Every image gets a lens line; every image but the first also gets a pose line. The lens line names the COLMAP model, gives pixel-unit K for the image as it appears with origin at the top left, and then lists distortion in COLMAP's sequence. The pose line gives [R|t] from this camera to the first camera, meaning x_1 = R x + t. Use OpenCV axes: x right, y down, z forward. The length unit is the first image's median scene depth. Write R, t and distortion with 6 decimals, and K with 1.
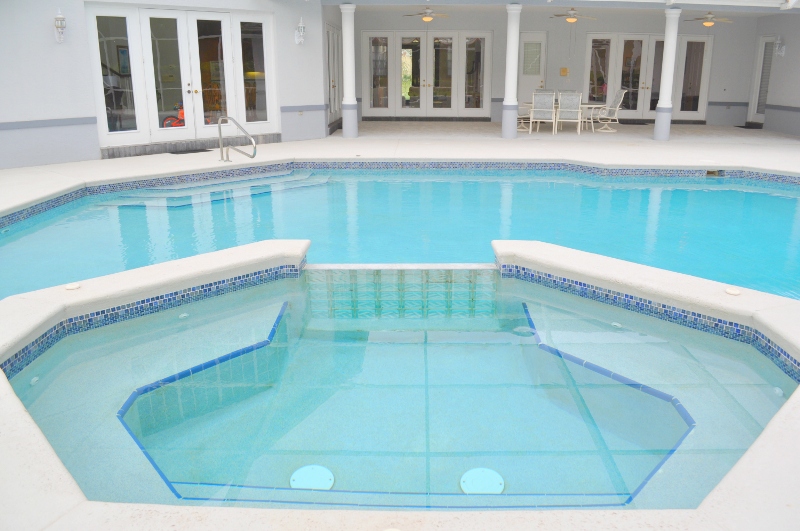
lens RADIAL K [[608.2, 0, 401.2], [0, 608.2, 307.1], [0, 0, 1]] dist [-0.056455, 0.000896]
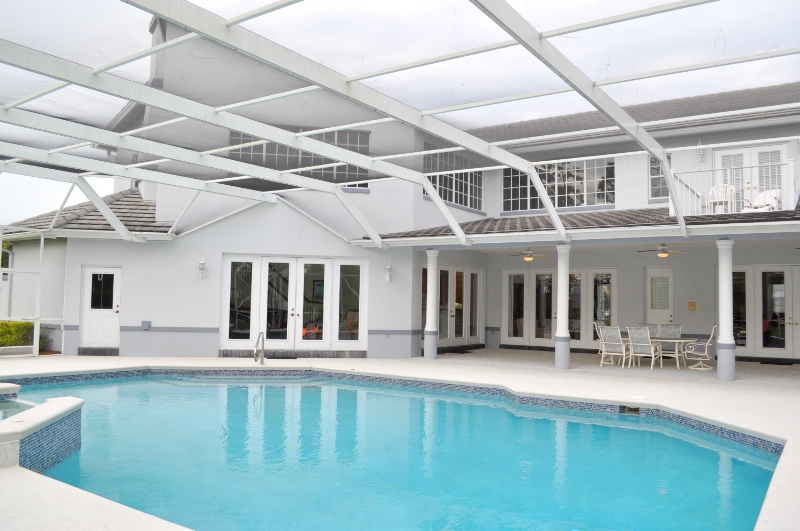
lens RADIAL K [[639.2, 0, 400.0], [0, 639.2, 265.5], [0, 0, 1]] dist [-0.082764, 0.002760]
pose [[0.828122, -0.019894, -0.560195, 0.590273], [-0.218229, 0.909083, -0.354887, -0.008944], [0.516324, 0.416140, 0.748490, 0.021858]]
